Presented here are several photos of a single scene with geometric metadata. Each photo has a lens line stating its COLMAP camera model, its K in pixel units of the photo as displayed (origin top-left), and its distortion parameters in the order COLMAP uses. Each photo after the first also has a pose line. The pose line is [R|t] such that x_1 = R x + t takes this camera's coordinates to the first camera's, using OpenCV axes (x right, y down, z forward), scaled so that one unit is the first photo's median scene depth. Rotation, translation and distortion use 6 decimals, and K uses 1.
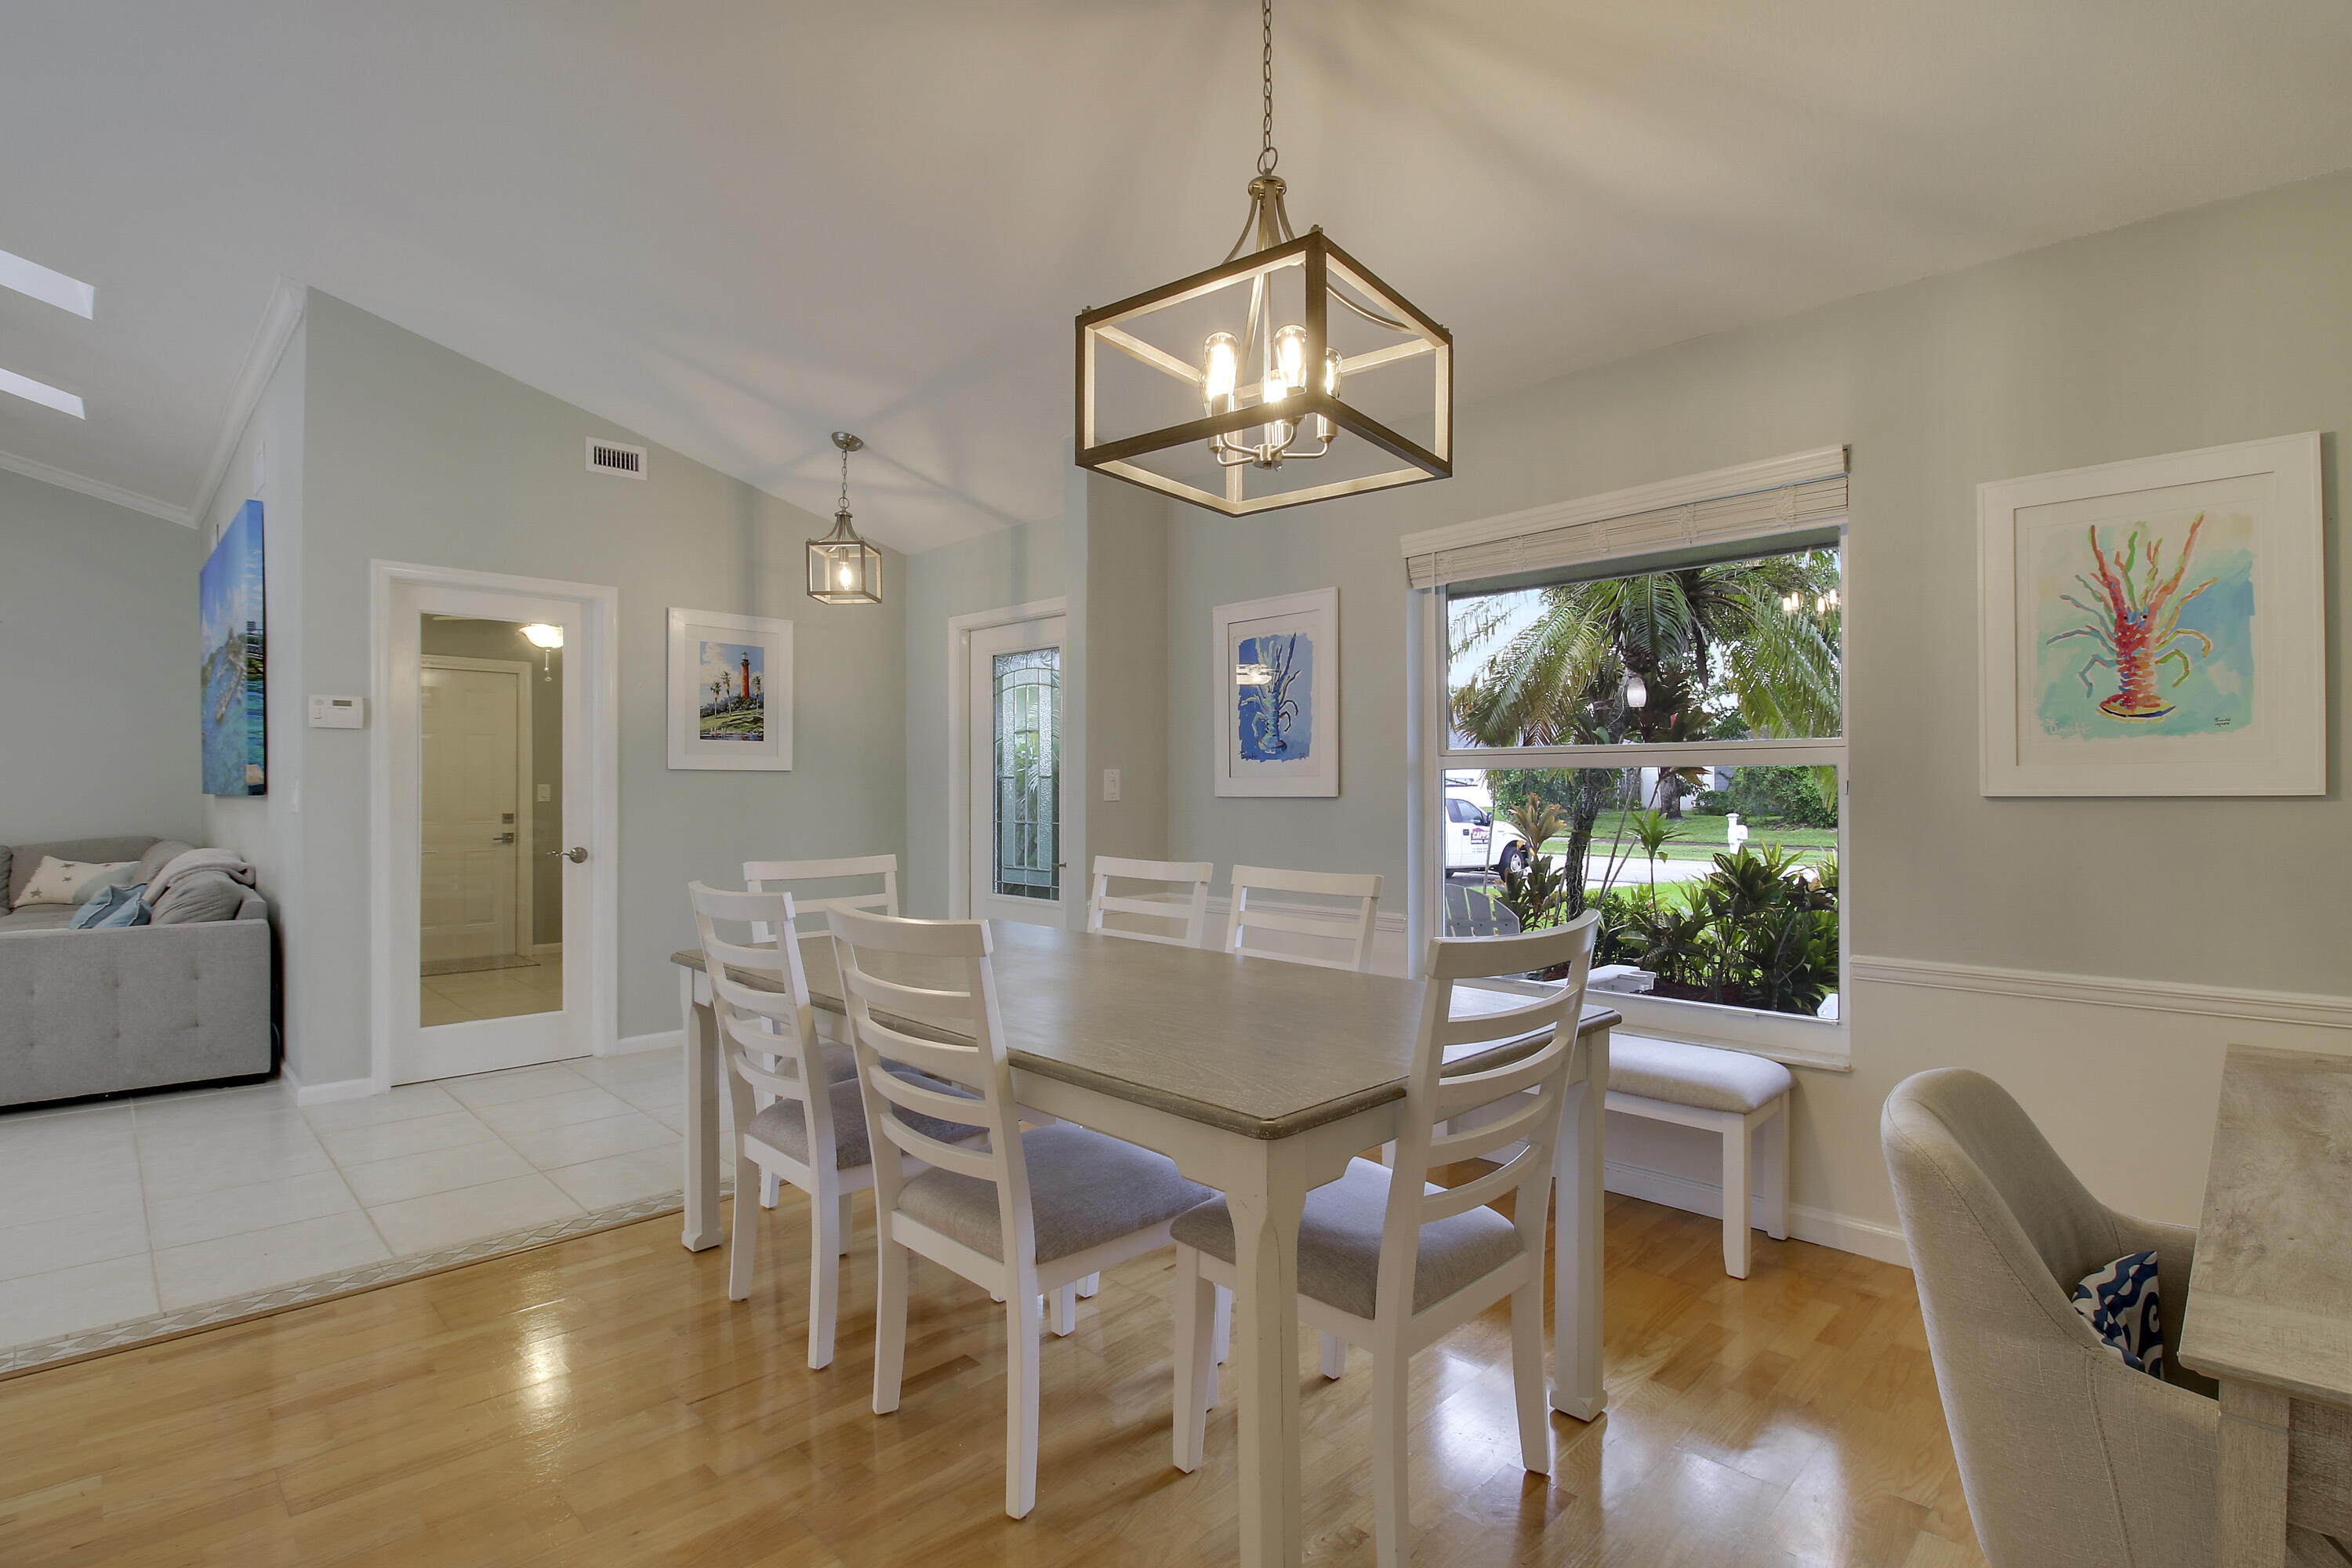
lens RADIAL K [[1099.8, 0, 1172.2], [0, 1099.8, 772.0], [0, 0, 1]] dist [-0.023986, -0.001753]
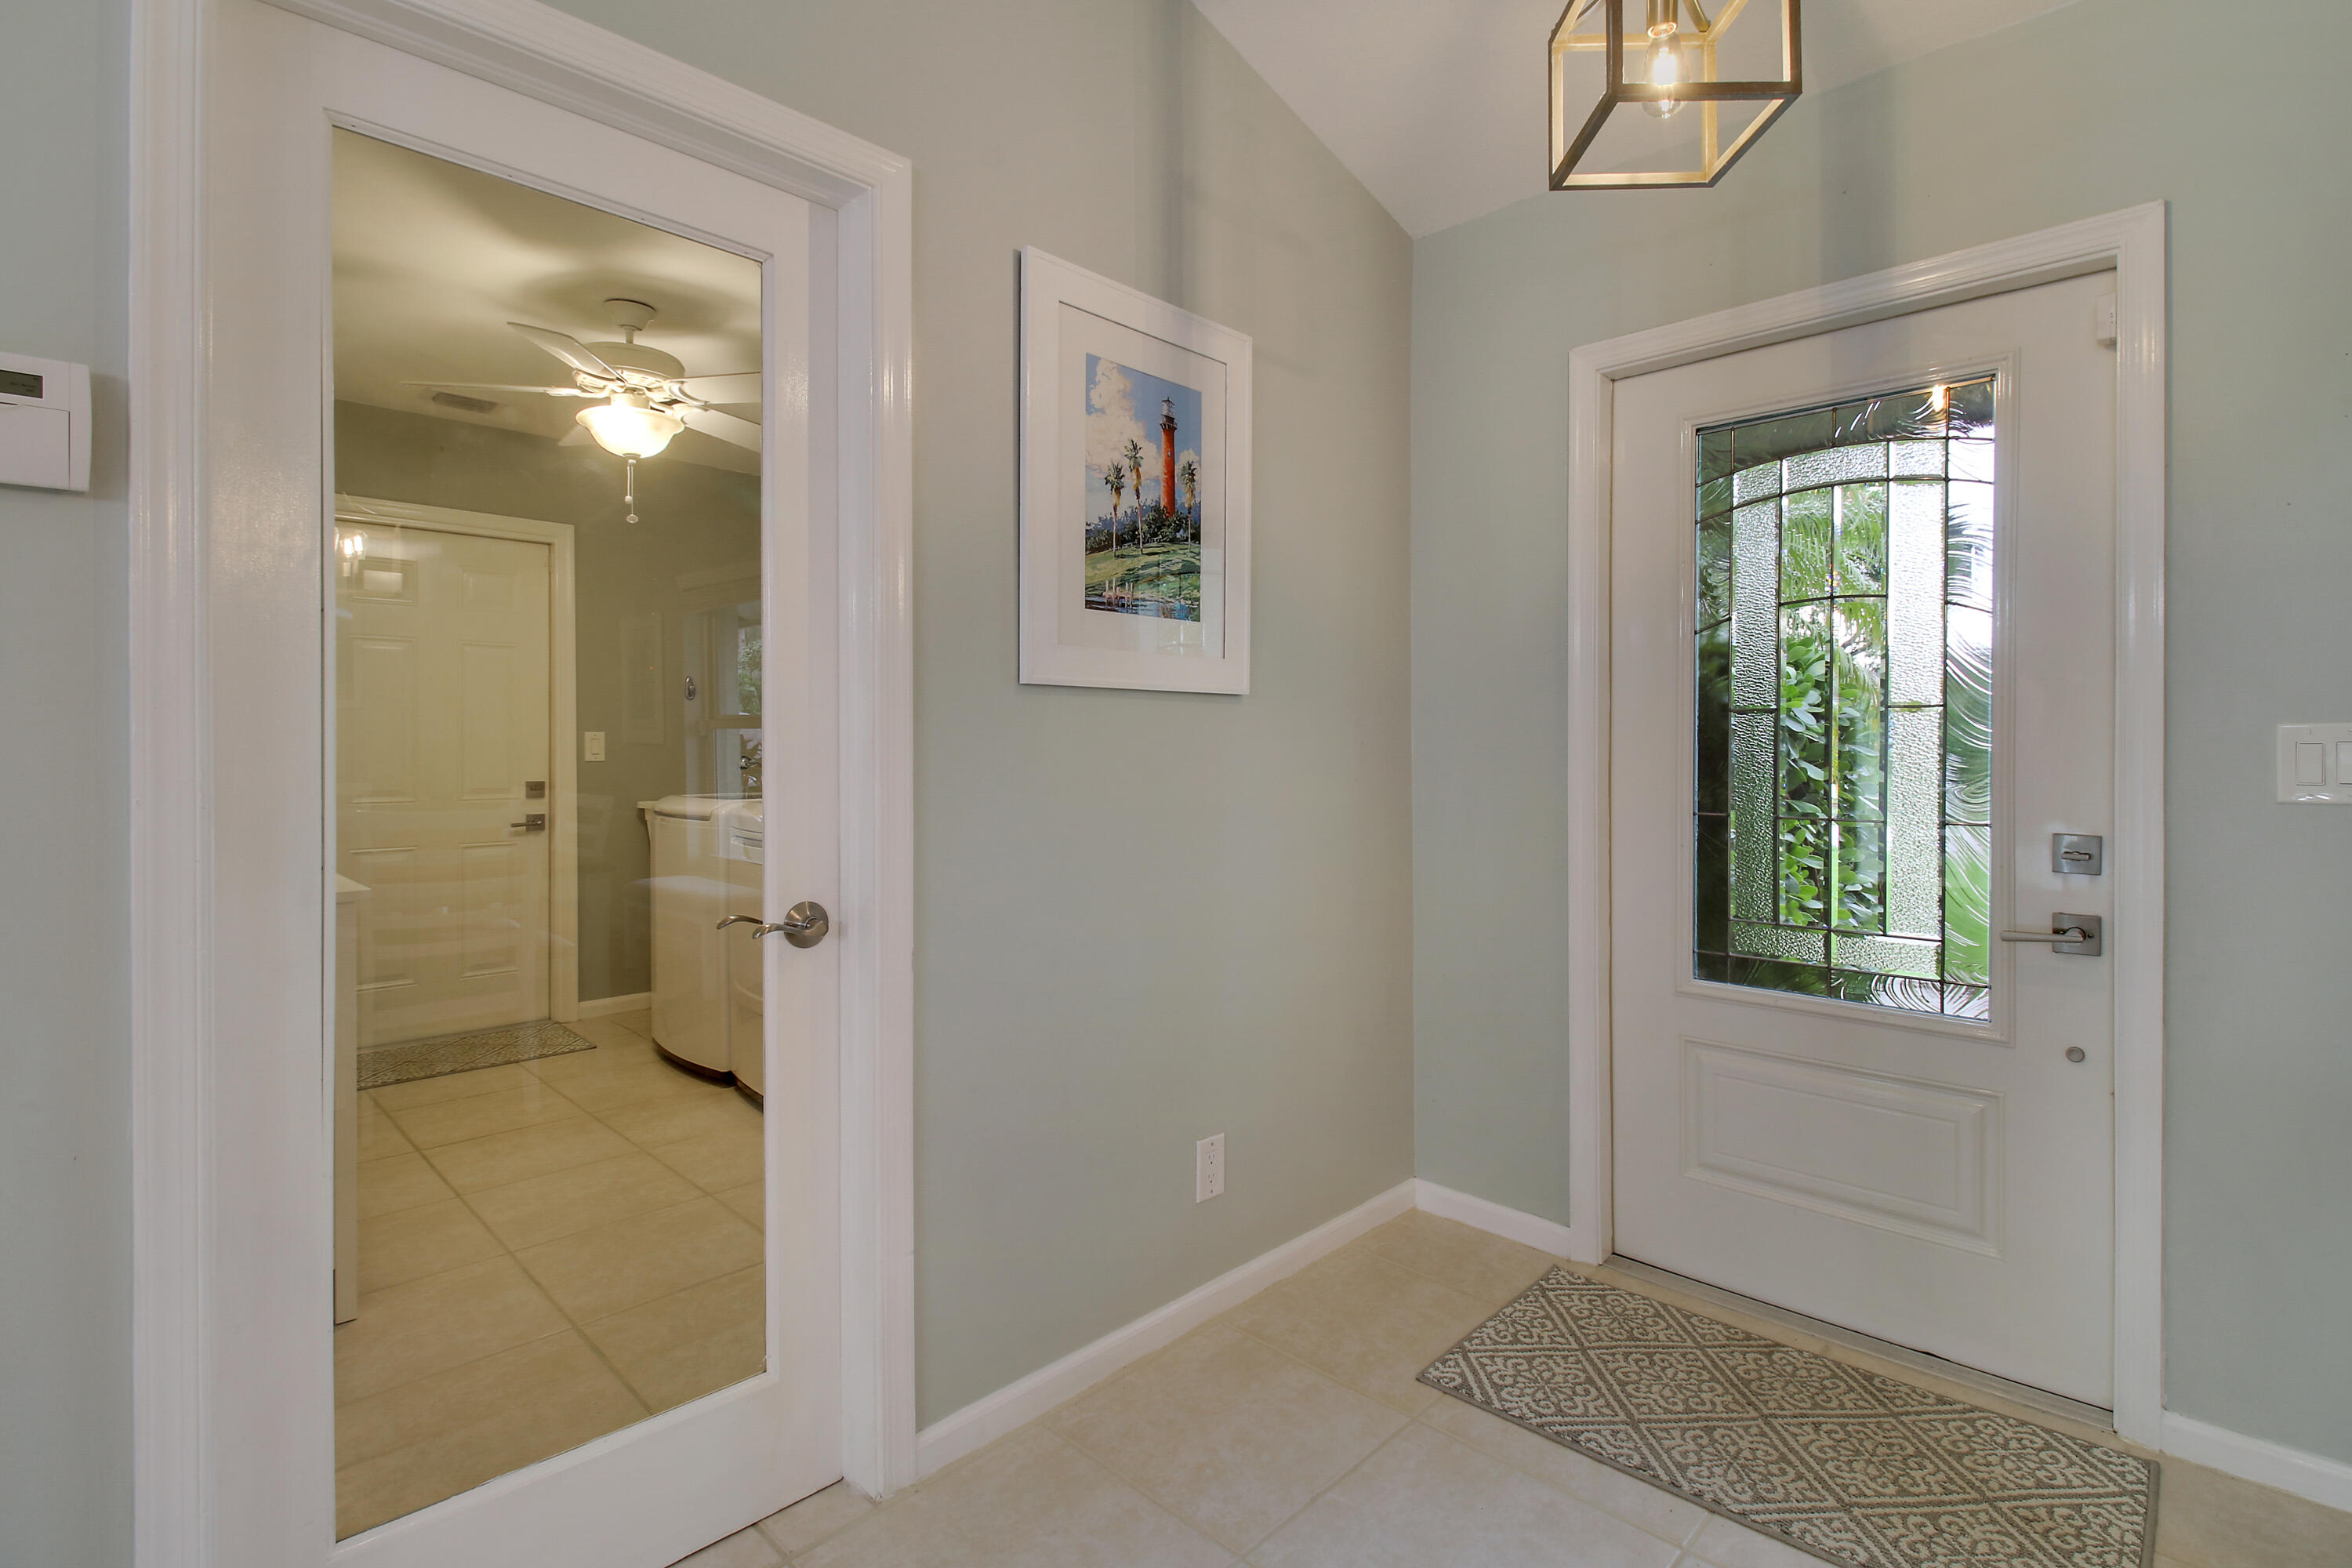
lens RADIAL K [[1107.4, 0, 1197.7], [0, 1107.4, 750.3], [0, 0, 1]] dist [-0.002569, -0.008320]
pose [[0.999868, -0.002993, 0.015983, -0.387975], [0.002593, 0.999684, 0.025012, 0.010377], [-0.016053, -0.024967, 0.999559, 0.591312]]
